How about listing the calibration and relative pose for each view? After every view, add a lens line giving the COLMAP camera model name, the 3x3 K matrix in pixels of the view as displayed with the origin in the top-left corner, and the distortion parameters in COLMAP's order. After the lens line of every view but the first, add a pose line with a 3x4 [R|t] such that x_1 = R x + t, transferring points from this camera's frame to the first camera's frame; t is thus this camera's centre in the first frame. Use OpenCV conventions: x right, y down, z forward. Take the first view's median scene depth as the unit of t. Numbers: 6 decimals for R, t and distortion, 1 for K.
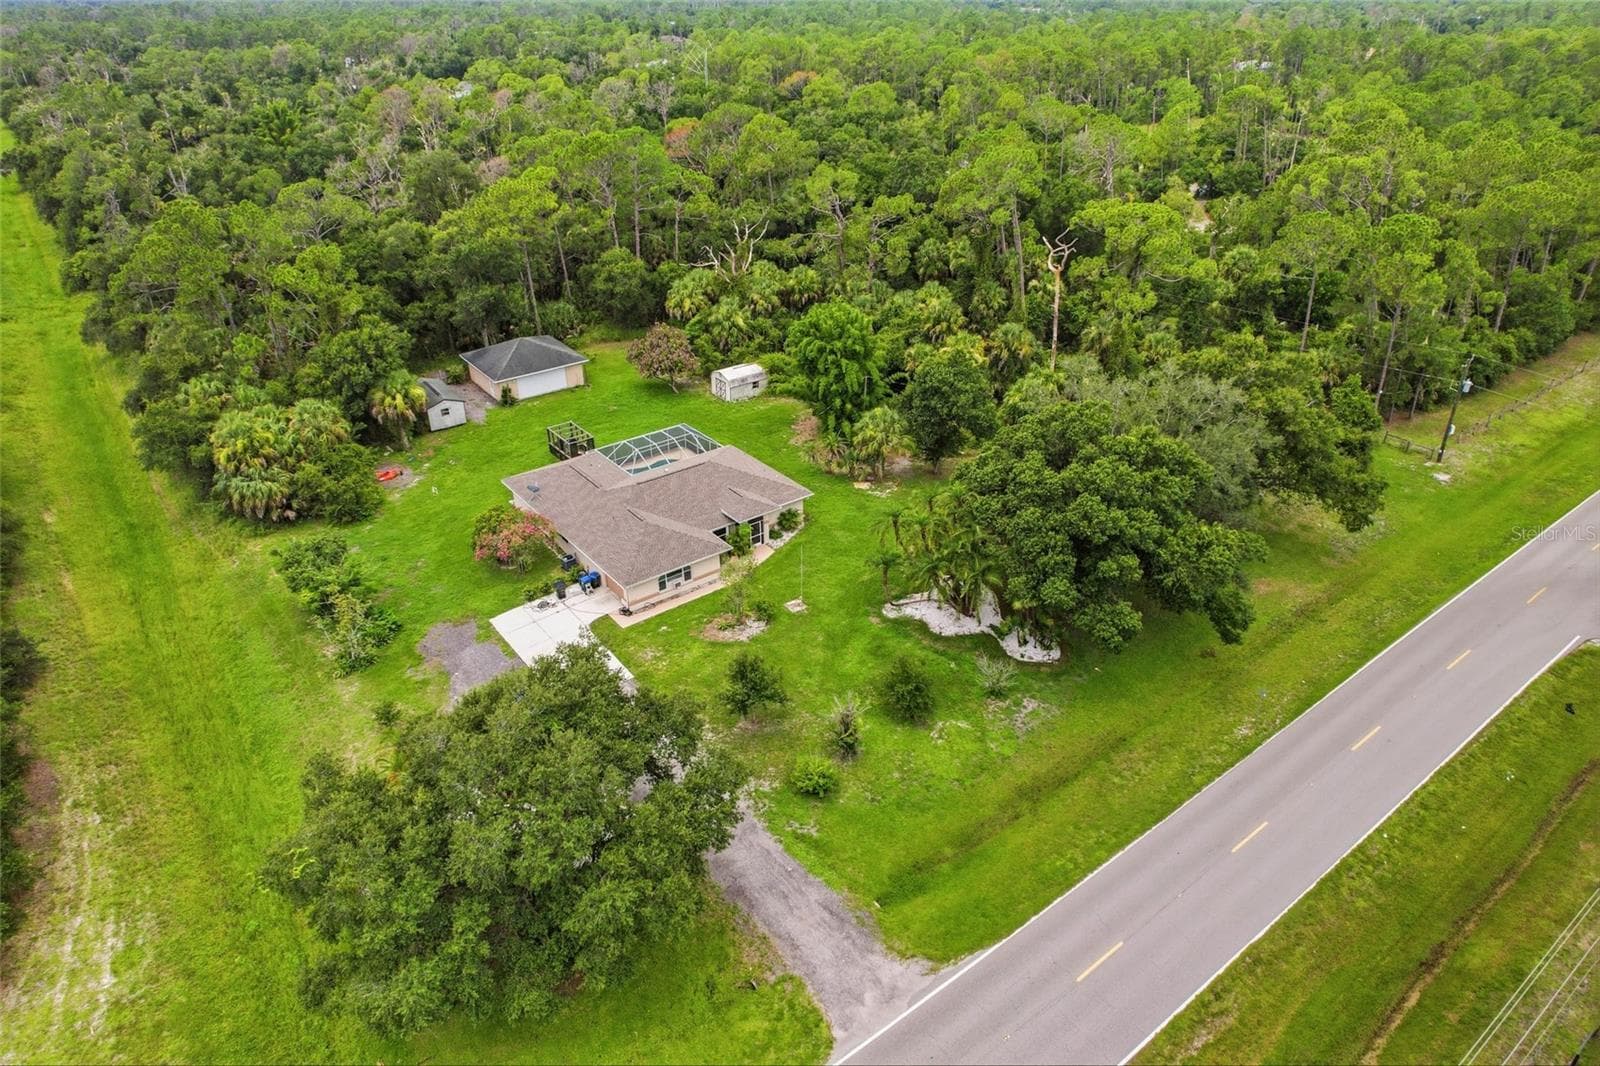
lens RADIAL K [[1022.4, 0, 803.4], [0, 1022.4, 536.6], [0, 0, 1]] dist [-0.066005, 0.056040]
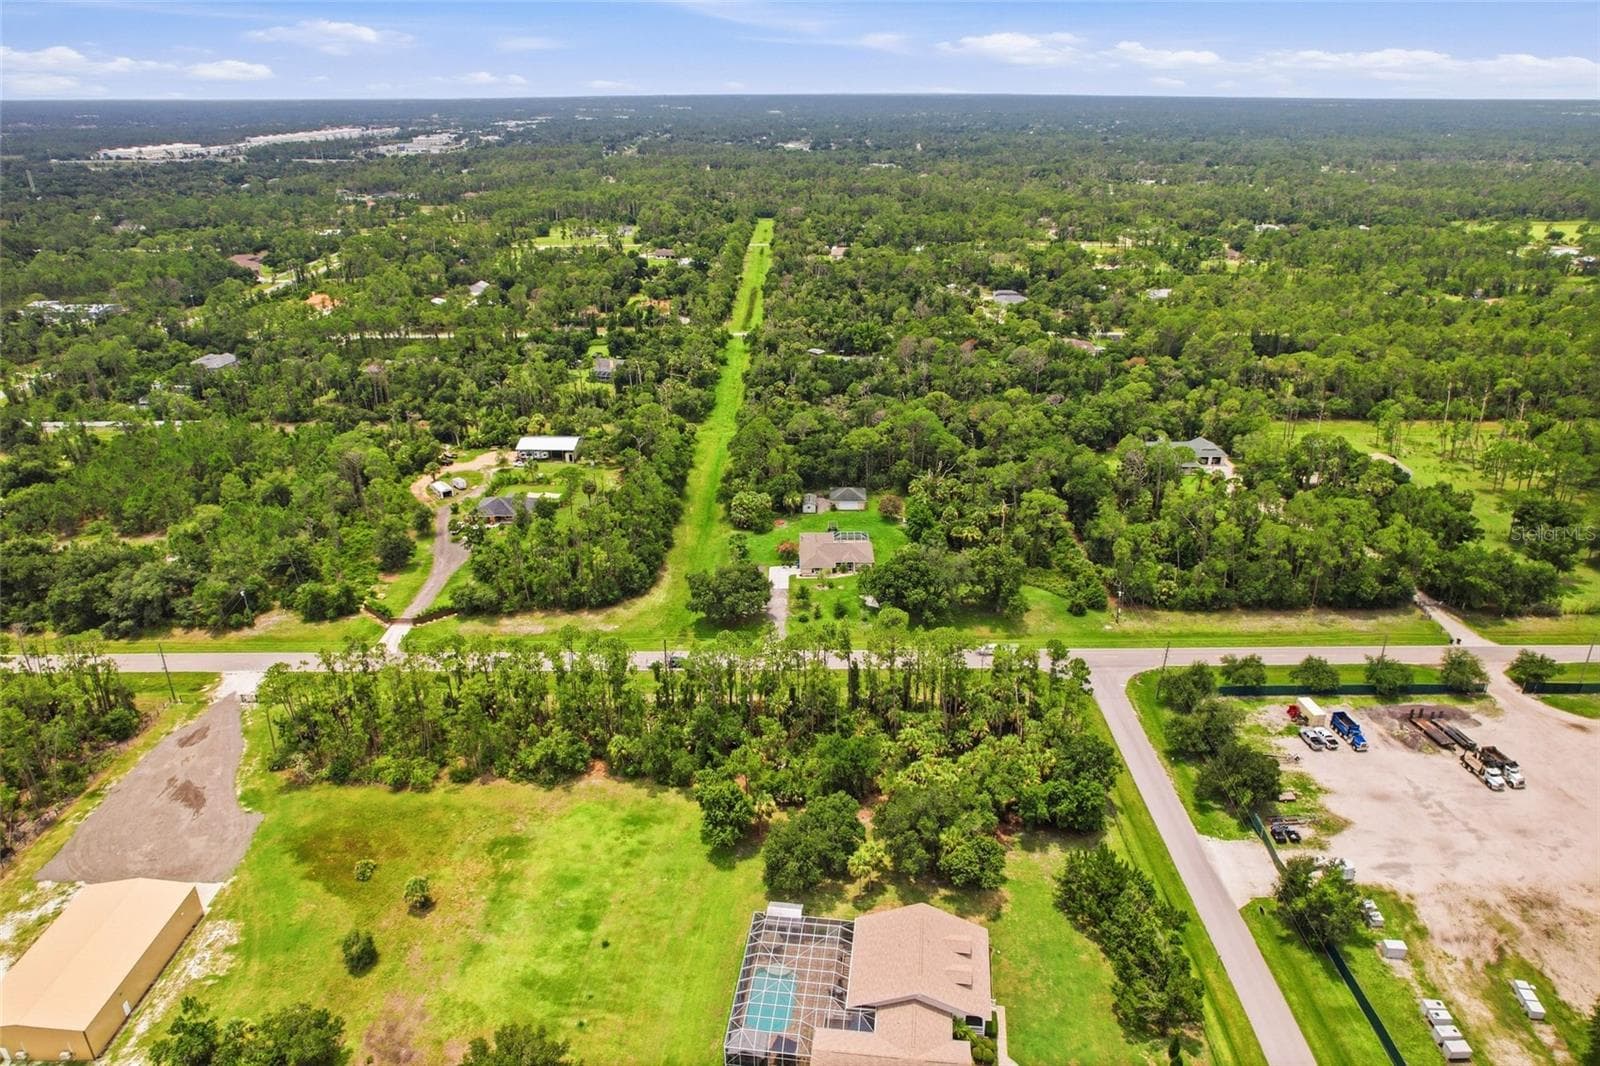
lens RADIAL K [[1022.4, 0, 795.5], [0, 1022.4, 529.8], [0, 0, 1]] dist [-0.066005, 0.056040]
pose [[0.795528, 0.253949, -0.550132, 1.692396], [-0.305961, 0.952039, -0.002966, -0.059051], [0.522994, 0.170678, 0.835072, -1.966669]]
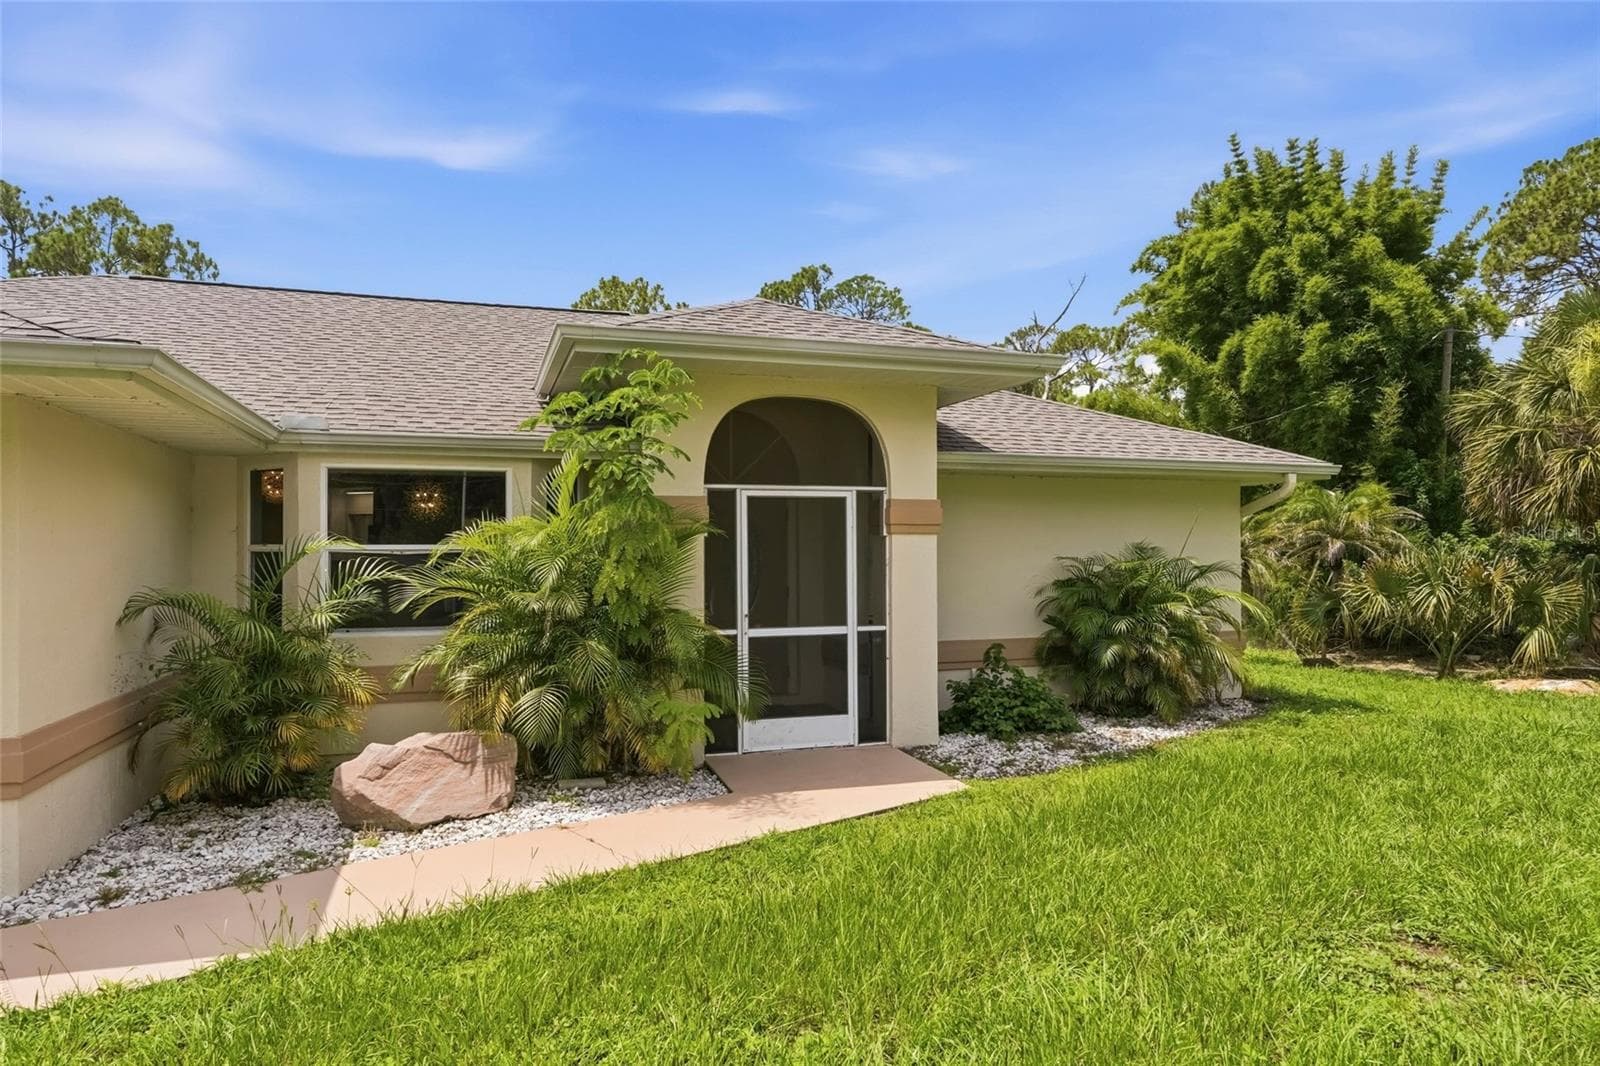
lens RADIAL K [[1022.4, 0, 795.6], [0, 1022.4, 532.4], [0, 0, 1]] dist [-0.066005, 0.056040]
pose [[0.944710, 0.000217, -0.327907, -0.014019], [-0.166735, 0.861389, -0.479800, 0.043345], [0.282352, 0.507945, 0.813799, 0.979792]]
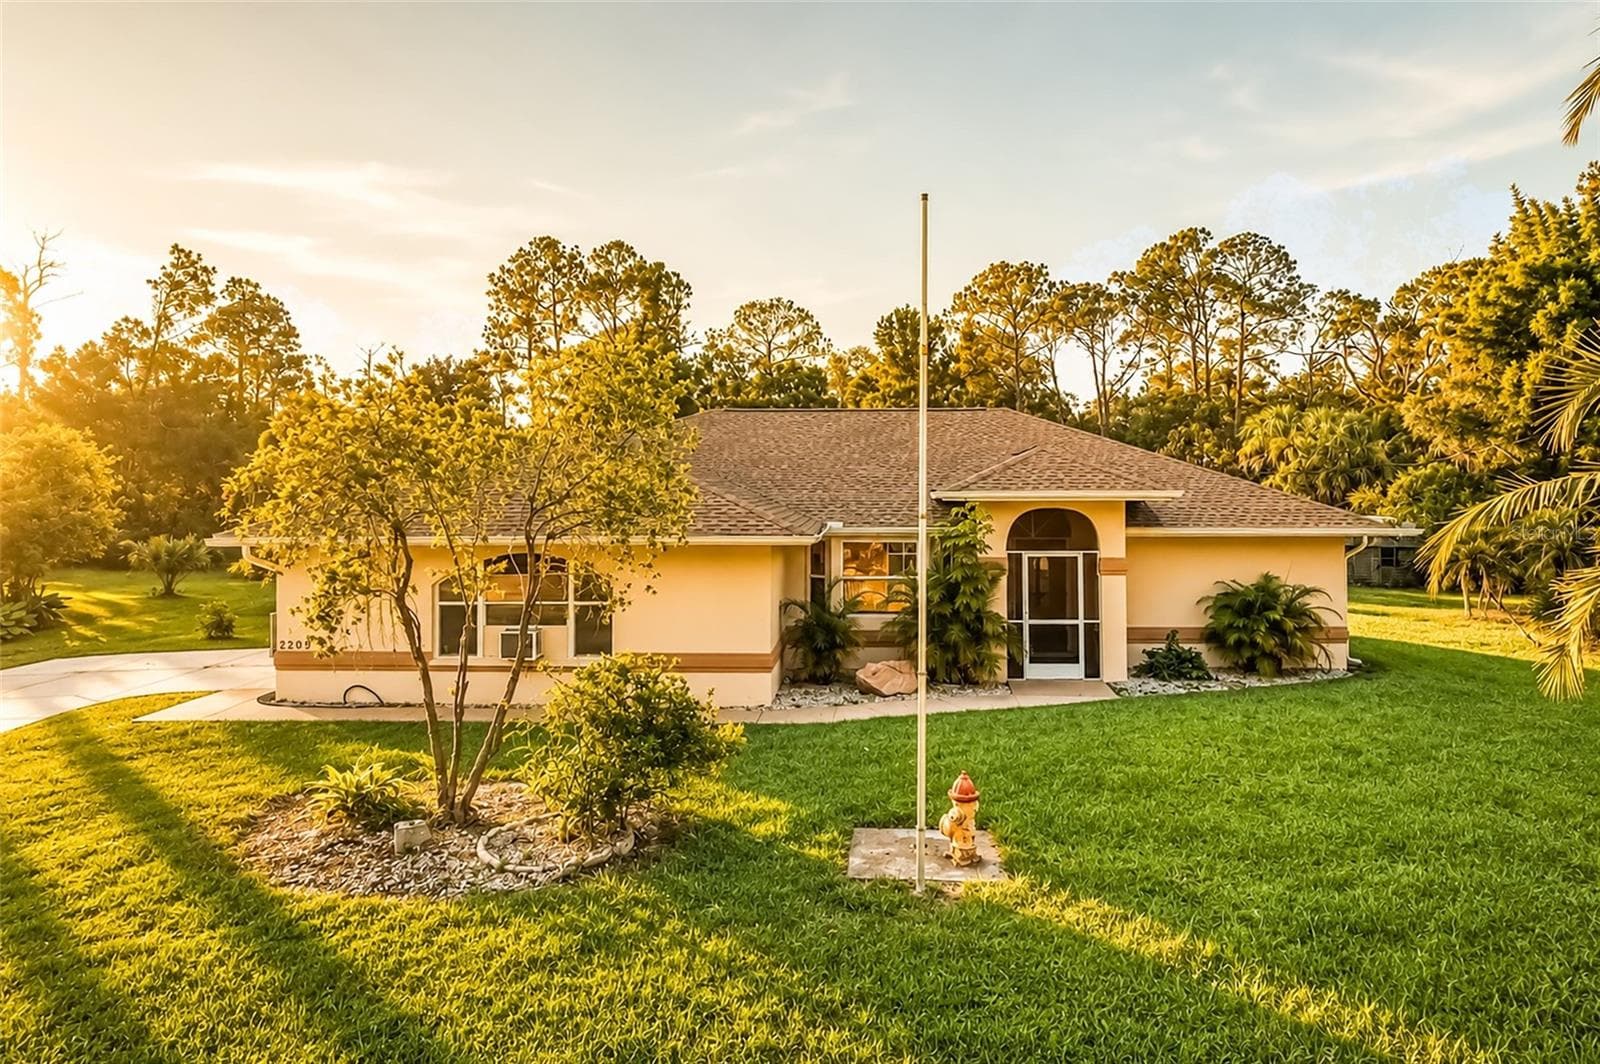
lens RADIAL K [[1022.4, 0, 814.9], [0, 1022.4, 542.6], [0, 0, 1]] dist [-0.066005, 0.056040]
pose [[0.765247, 0.049901, -0.641799, 0.056004], [-0.326327, 0.889466, -0.319938, 0.075016], [0.554893, 0.454268, 0.696946, 0.876233]]
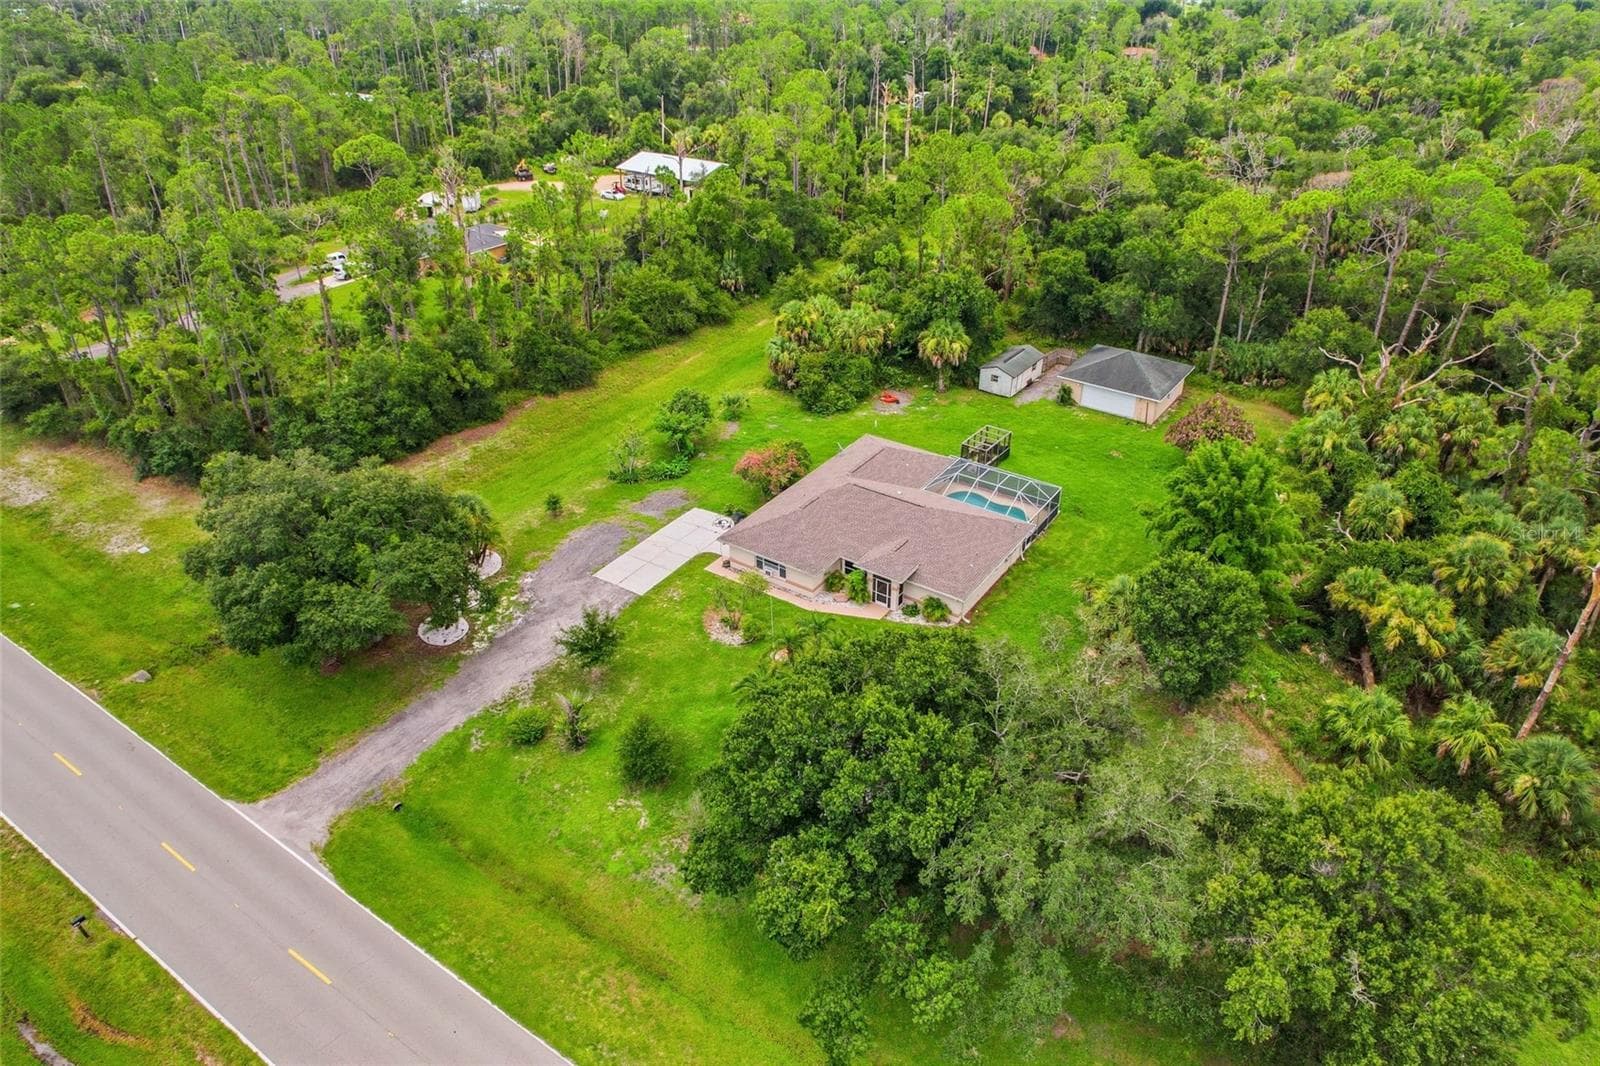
lens RADIAL K [[1022.4, 0, 803.8], [0, 1022.4, 530.2], [0, 0, 1]] dist [-0.066005, 0.056040]
pose [[0.321814, 0.506870, -0.799699, 0.683244], [-0.472617, 0.817874, 0.328199, -0.339858], [0.820407, 0.272333, 0.502759, 0.500930]]
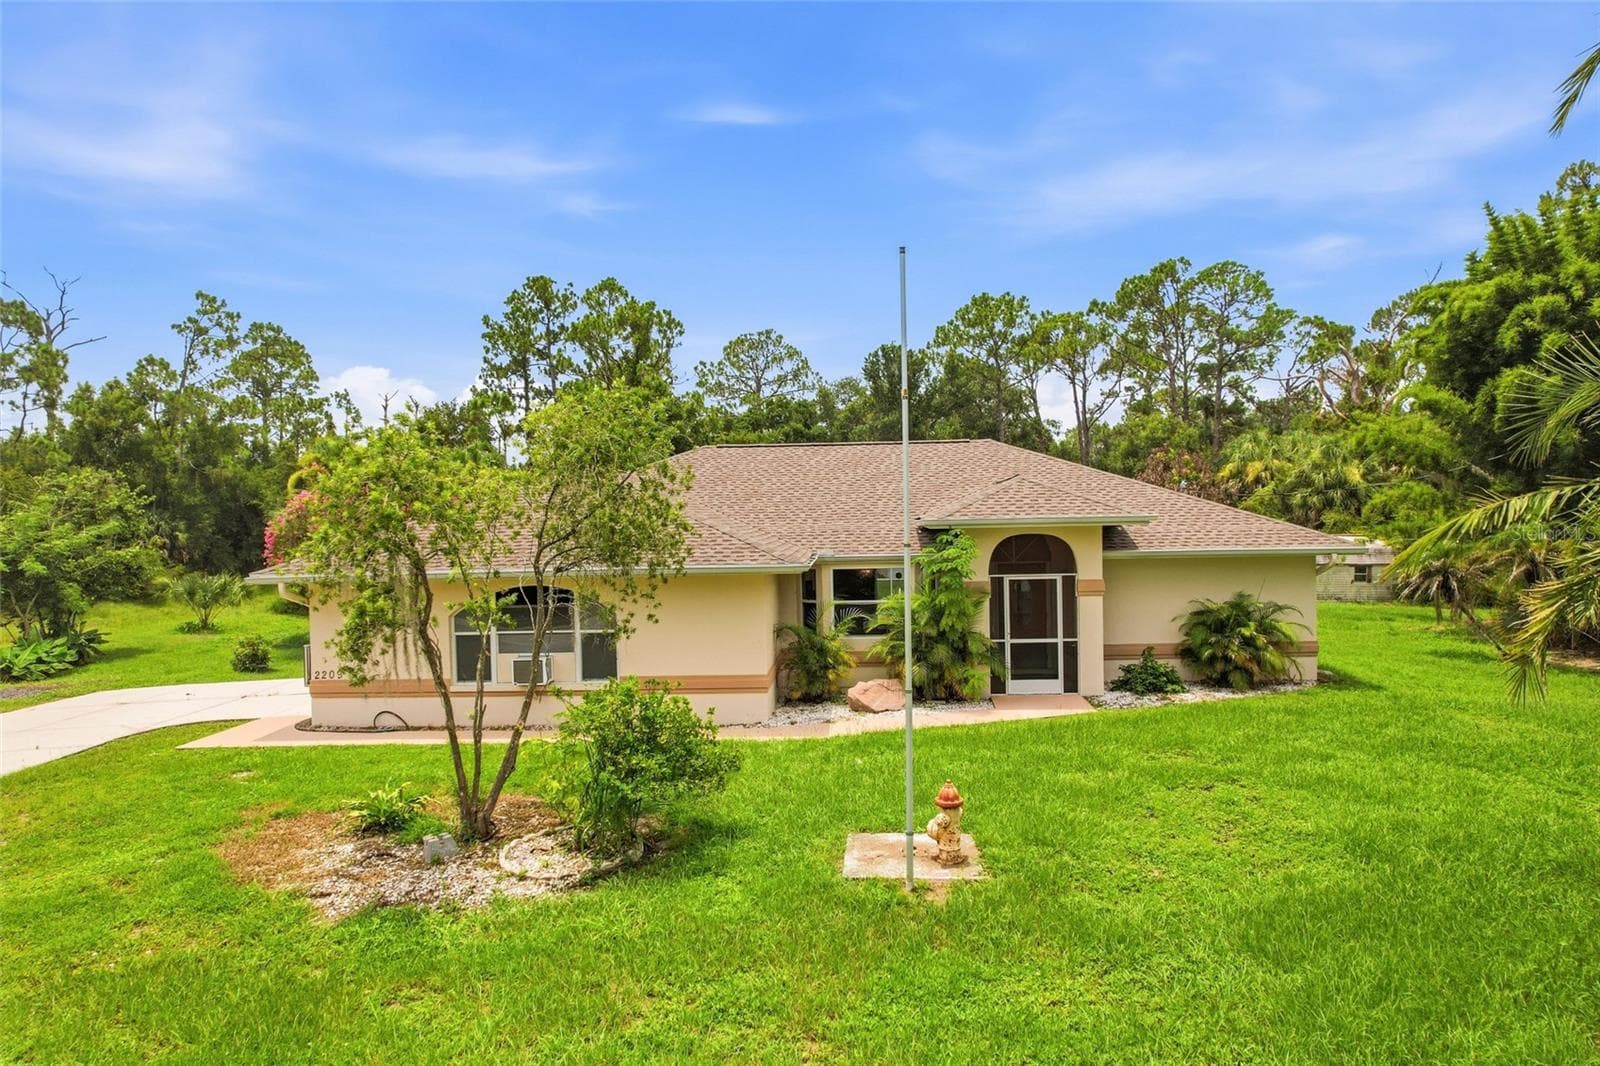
lens RADIAL K [[1022.4, 0, 805.7], [0, 1022.4, 533.3], [0, 0, 1]] dist [-0.066005, 0.056040]
pose [[0.765832, 0.011112, -0.642945, 0.064696], [-0.310889, 0.881630, -0.355074, 0.080358], [0.562894, 0.471811, 0.678635, 0.866980]]
